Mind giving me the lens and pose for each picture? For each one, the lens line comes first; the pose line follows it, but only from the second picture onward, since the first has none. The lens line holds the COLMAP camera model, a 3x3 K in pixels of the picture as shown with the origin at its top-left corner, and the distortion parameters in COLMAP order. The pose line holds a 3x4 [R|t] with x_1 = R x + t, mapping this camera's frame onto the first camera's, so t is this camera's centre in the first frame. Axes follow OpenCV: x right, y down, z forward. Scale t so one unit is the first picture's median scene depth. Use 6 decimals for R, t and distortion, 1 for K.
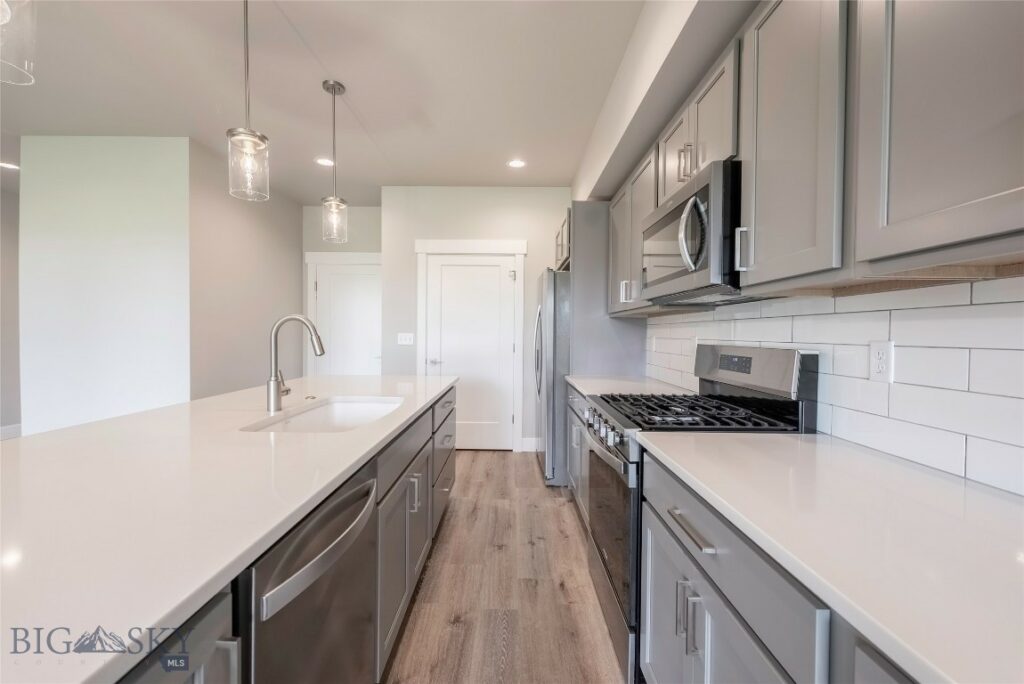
lens RADIAL K [[410.5, 0, 513.3], [0, 410.5, 339.0], [0, 0, 1]] dist [0.002930, -0.000072]
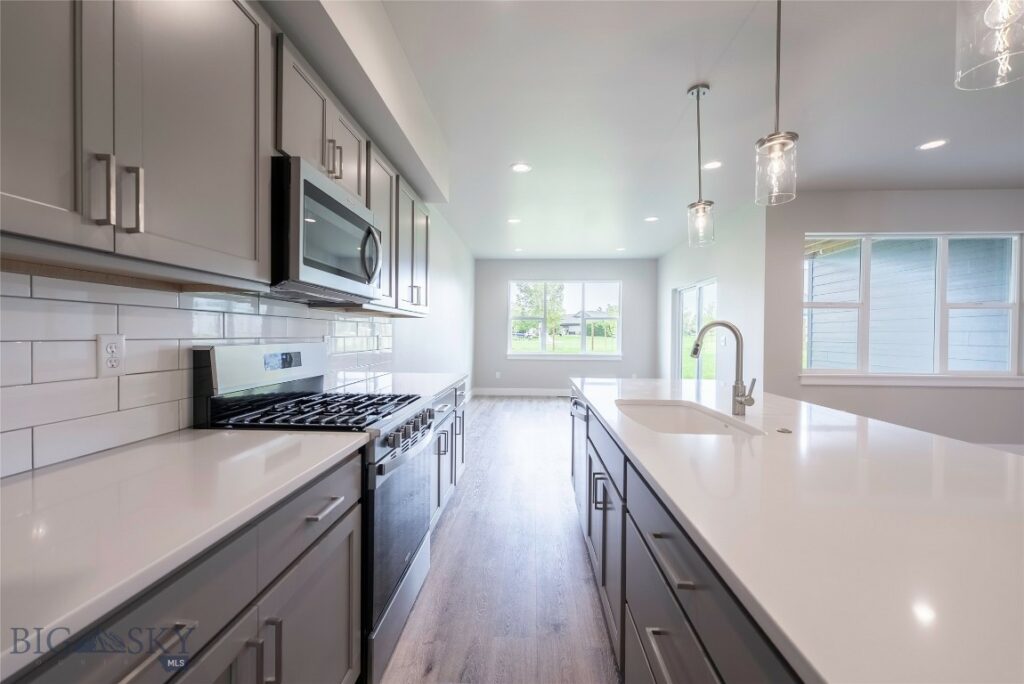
lens RADIAL K [[410.5, 0, 503.5], [0, 410.5, 336.0], [0, 0, 1]] dist [0.002930, -0.000072]
pose [[-0.997243, -0.017443, 0.072123, -0.048161], [-0.016259, 0.999724, 0.016970, -0.018440], [-0.072399, 0.015751, -0.997251, 1.378211]]
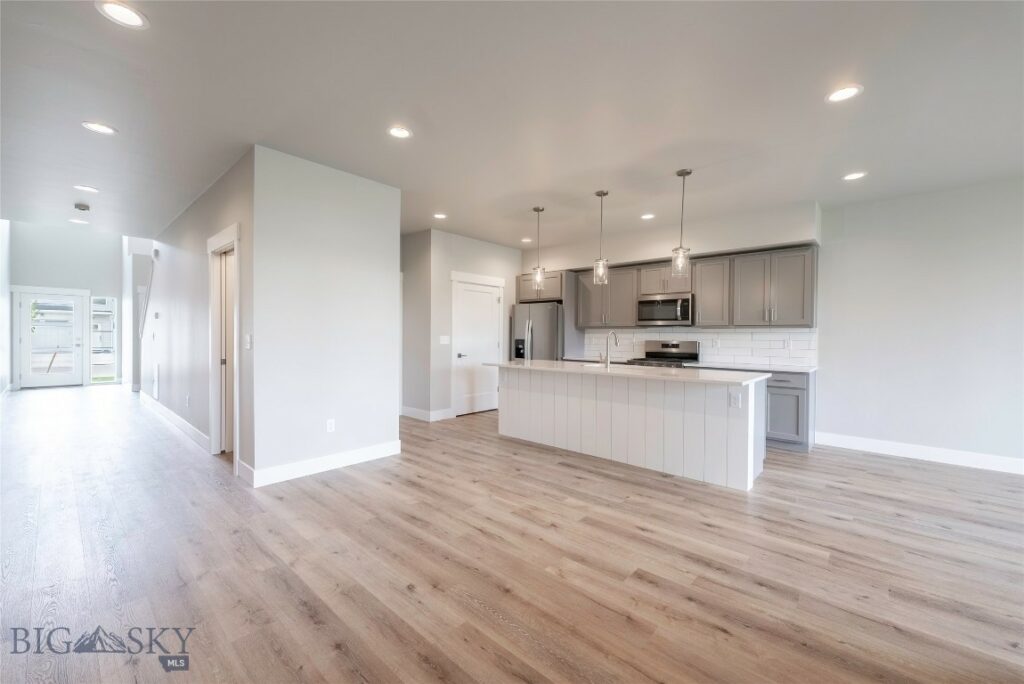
lens RADIAL K [[410.5, 0, 511.5], [0, 410.5, 338.3], [0, 0, 1]] dist [0.002930, -0.000072]
pose [[0.673791, -0.009629, 0.738859, -1.950866], [0.008046, 0.999951, 0.005694, -0.021150], [-0.738878, 0.002108, 0.673836, -0.202258]]
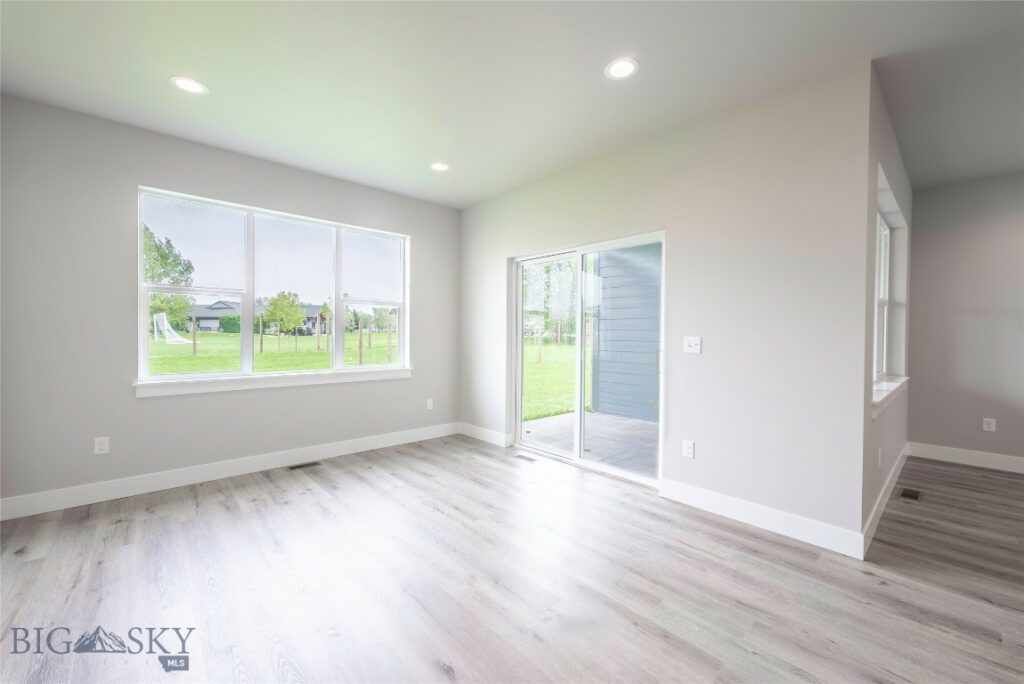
lens RADIAL K [[410.5, 0, 512.5], [0, 410.5, 338.8], [0, 0, 1]] dist [0.002930, -0.000072]
pose [[-0.736339, -0.007322, -0.676573, 0.162142], [-0.023431, 0.999618, 0.014683, 0.004314], [0.676206, 0.026665, -0.736229, -0.260372]]
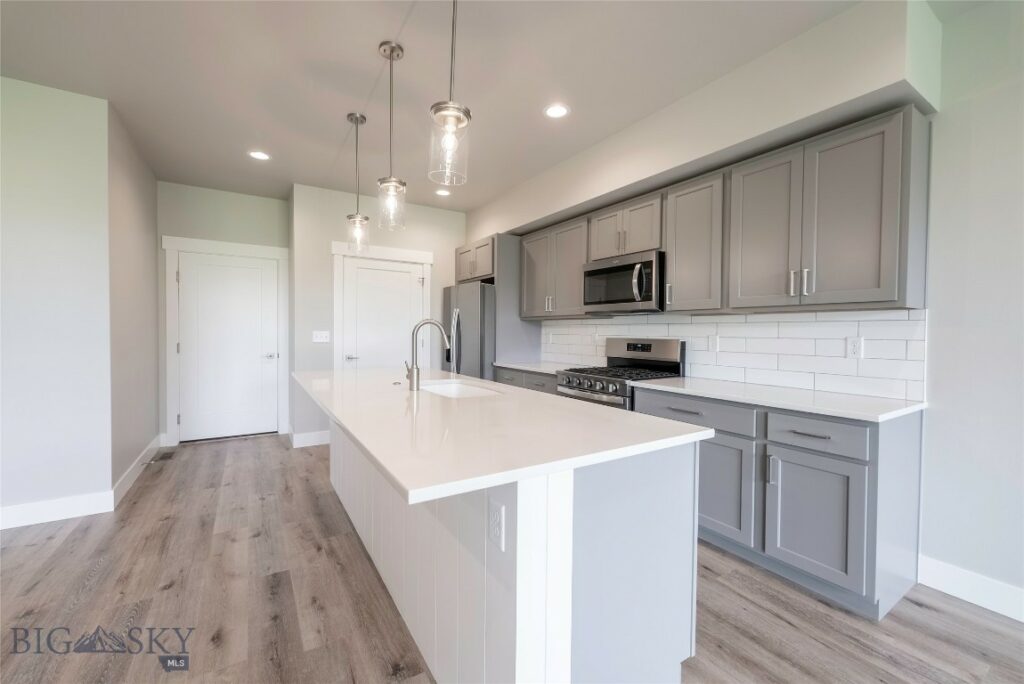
lens RADIAL K [[410.5, 0, 510.4], [0, 410.5, 340.3], [0, 0, 1]] dist [0.002930, -0.000072]
pose [[0.847261, -0.014639, 0.530974, -0.691919], [0.007334, 0.999847, 0.015863, -0.006355], [-0.531125, -0.009546, 0.847239, -0.213128]]
